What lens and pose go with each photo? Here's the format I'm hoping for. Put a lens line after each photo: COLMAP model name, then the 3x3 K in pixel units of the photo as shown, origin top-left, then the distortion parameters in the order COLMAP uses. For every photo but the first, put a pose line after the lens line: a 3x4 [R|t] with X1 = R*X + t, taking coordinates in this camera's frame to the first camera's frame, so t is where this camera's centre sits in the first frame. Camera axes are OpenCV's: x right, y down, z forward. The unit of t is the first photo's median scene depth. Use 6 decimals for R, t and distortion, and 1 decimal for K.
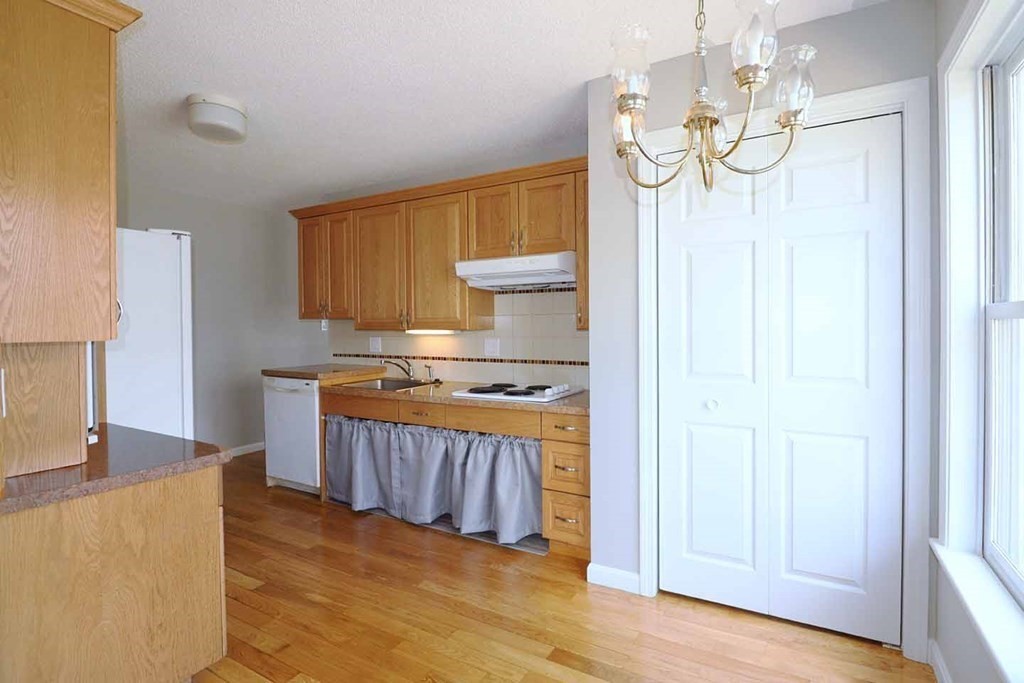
lens RADIAL K [[515.5, 0, 512.0], [0, 515.5, 341.5], [0, 0, 1]] dist [0.001164, 0.000085]
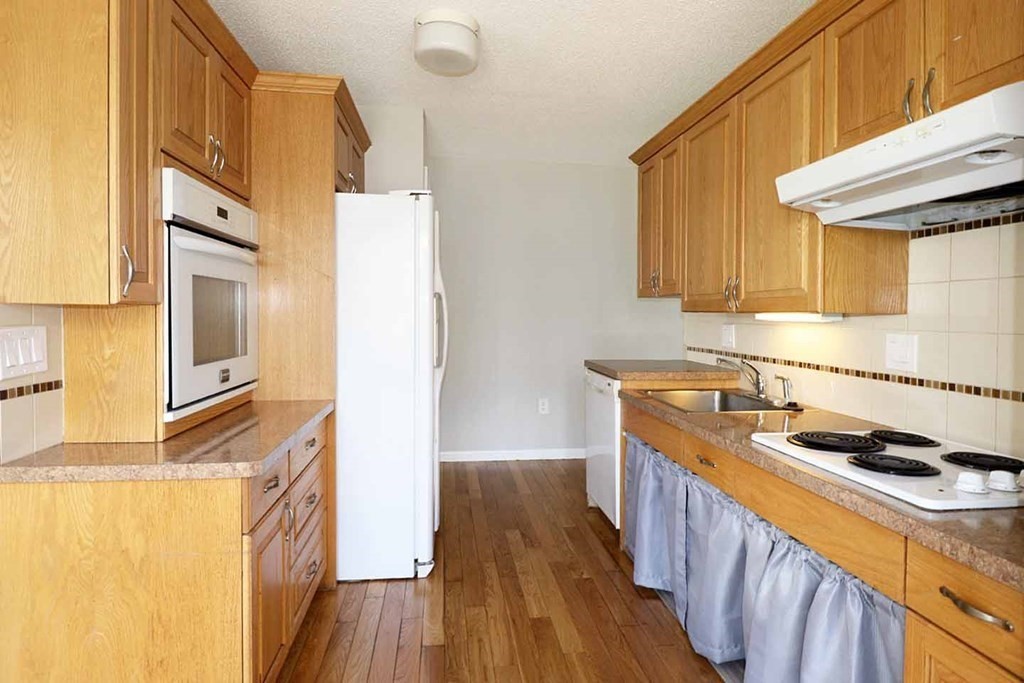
lens RADIAL K [[561.6, 0, 514.1], [0, 561.6, 324.8], [0, 0, 1]] dist [-0.002082, 0.000289]
pose [[0.612413, 0.032169, -0.789883, 0.169570], [-0.043426, 0.999032, 0.007017, -0.001943], [0.789344, 0.030004, 0.613218, 0.460116]]
